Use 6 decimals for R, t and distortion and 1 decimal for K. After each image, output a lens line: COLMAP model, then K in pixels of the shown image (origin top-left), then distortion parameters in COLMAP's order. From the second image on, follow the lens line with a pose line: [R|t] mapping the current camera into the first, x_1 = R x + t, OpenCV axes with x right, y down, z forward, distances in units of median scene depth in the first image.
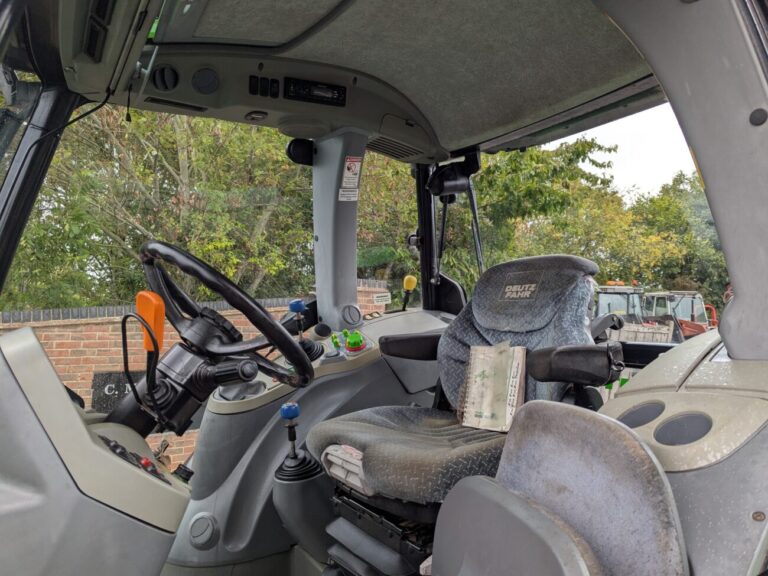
lens RADIAL K [[563.2, 0, 384.0], [0, 563.2, 288.0], [0, 0, 1]] dist [0.049284, 0.000174]
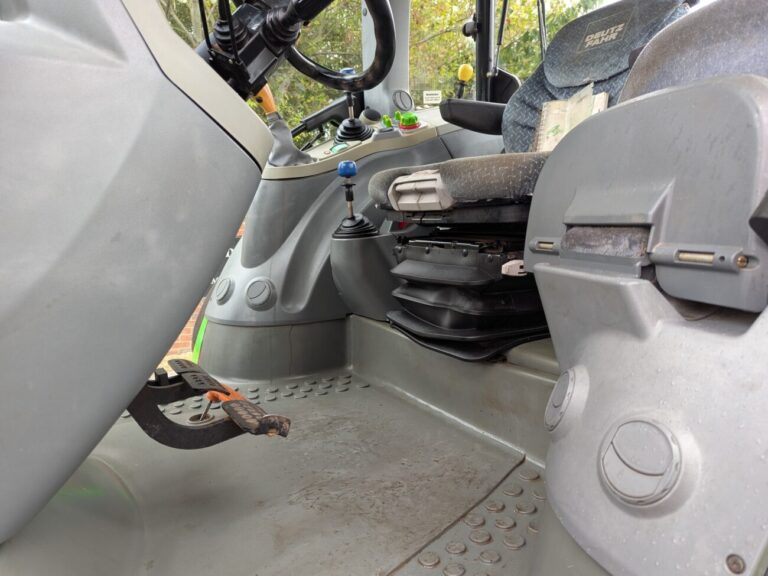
lens RADIAL K [[571.6, 0, 384.0], [0, 571.6, 288.0], [0, 0, 1]] dist [0.024462, -0.008406]
pose [[0.999511, 0.015568, -0.027125, -0.074330], [-0.010974, 0.986736, 0.161962, 0.252036], [0.029287, -0.161585, 0.986424, 0.029717]]
